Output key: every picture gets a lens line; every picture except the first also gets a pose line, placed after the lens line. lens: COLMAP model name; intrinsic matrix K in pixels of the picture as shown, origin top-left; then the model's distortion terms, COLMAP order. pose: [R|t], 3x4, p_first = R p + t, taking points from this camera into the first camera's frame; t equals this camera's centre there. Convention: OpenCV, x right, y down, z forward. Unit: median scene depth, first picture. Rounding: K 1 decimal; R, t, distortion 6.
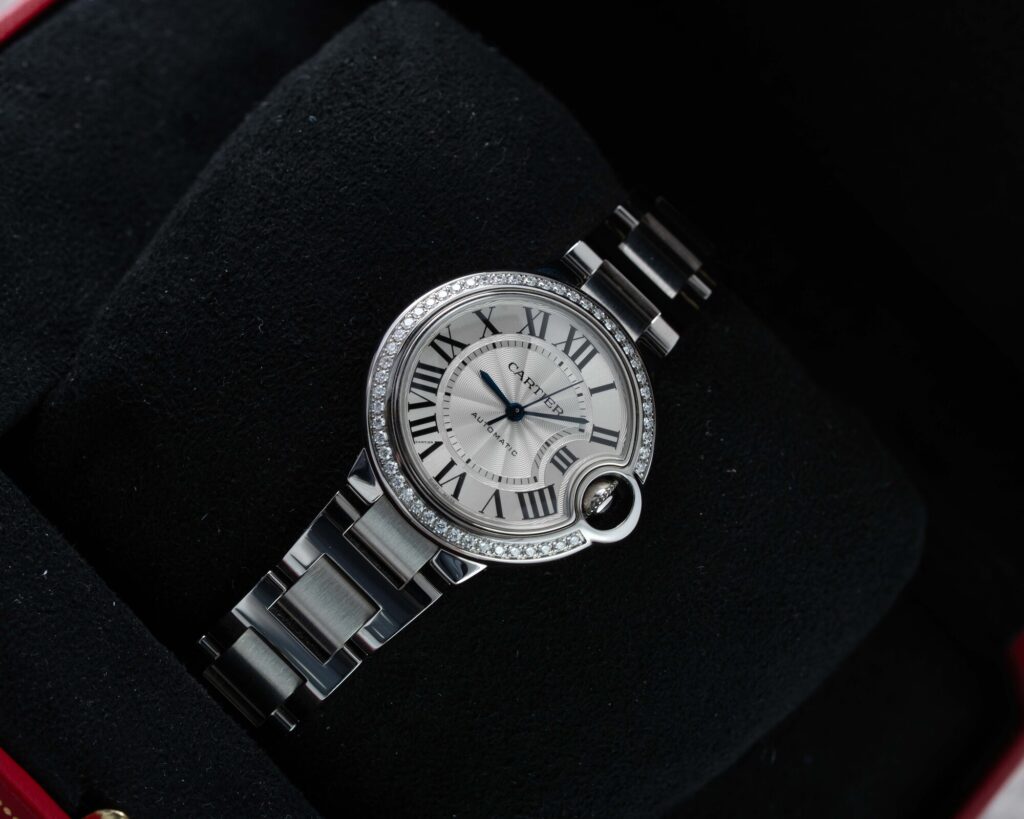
lens RADIAL K [[4442.1, 0, 512.0], [0, 4442.1, 409.5], [0, 0, 1]] dist [0.087510, -7.636264]
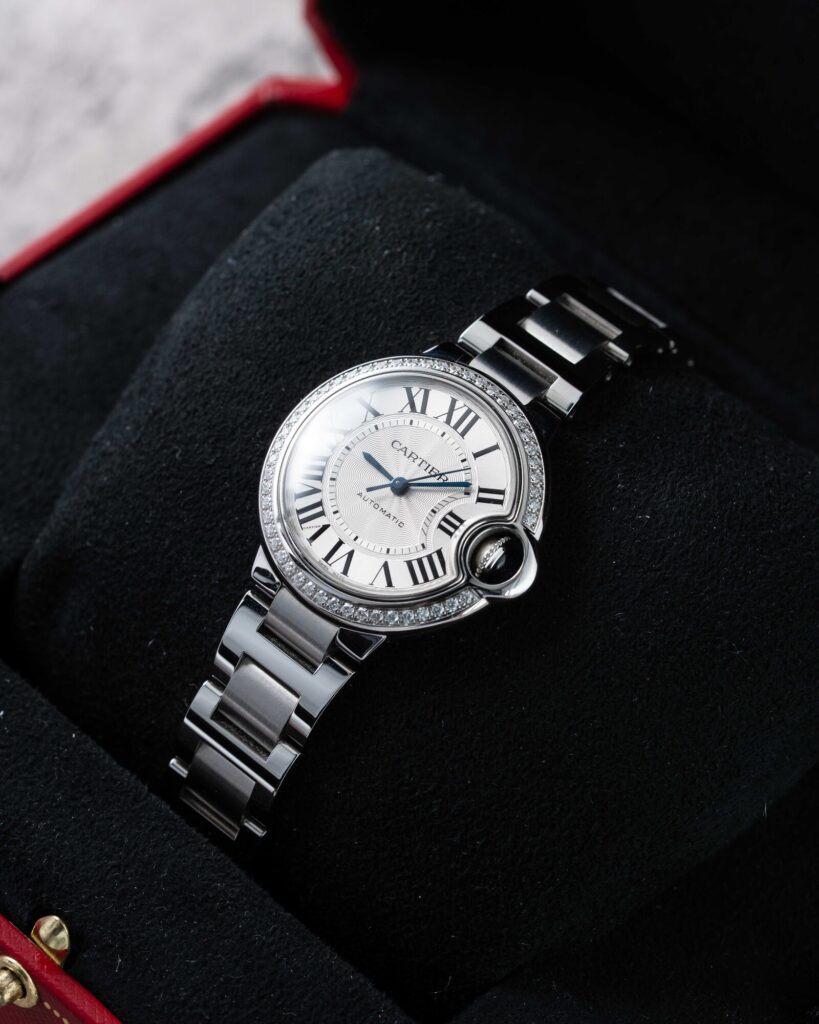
lens RADIAL K [[4442.1, 0, 409.5], [0, 4442.1, 512.0], [0, 0, 1]] dist [0.087510, -7.636264]
pose [[0.918187, -0.178873, -0.353466, 0.360475], [0.121401, 0.976378, -0.178739, 0.188091], [0.377088, 0.121205, 0.918213, 0.063573]]
